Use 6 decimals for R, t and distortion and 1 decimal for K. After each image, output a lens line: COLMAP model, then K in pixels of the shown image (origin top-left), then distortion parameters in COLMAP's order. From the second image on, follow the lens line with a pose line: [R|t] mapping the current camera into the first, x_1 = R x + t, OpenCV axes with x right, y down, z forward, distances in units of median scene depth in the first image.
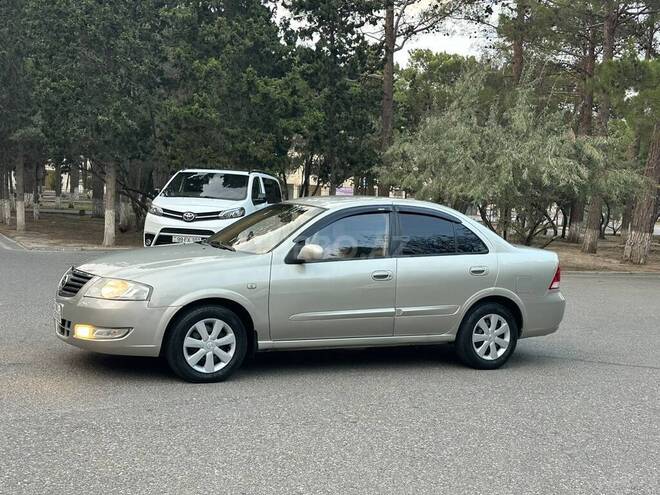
lens RADIAL K [[872.0, 0, 320.5], [0, 872.0, 247.6], [0, 0, 1]] dist [0.125188, -0.074983]
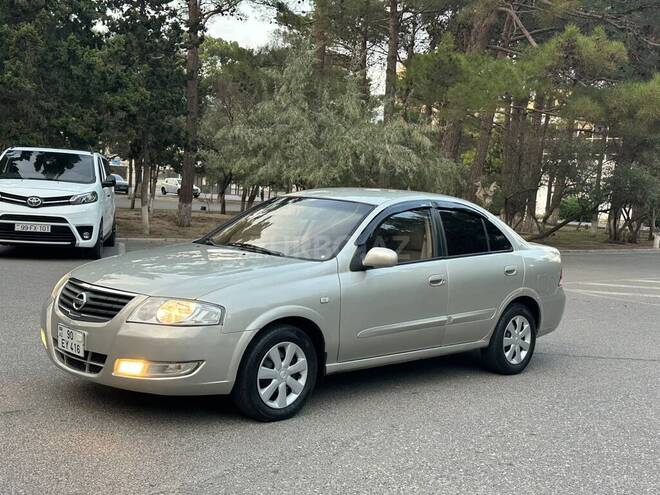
lens RADIAL K [[829.4, 0, 330.0], [0, 829.4, 247.5], [0, 0, 1]] dist [0.123255, -0.006424]
pose [[0.949862, -0.015854, 0.312267, -0.281817], [0.006979, 0.999540, 0.029519, -0.026033], [-0.312591, -0.025859, 0.949536, 0.213945]]
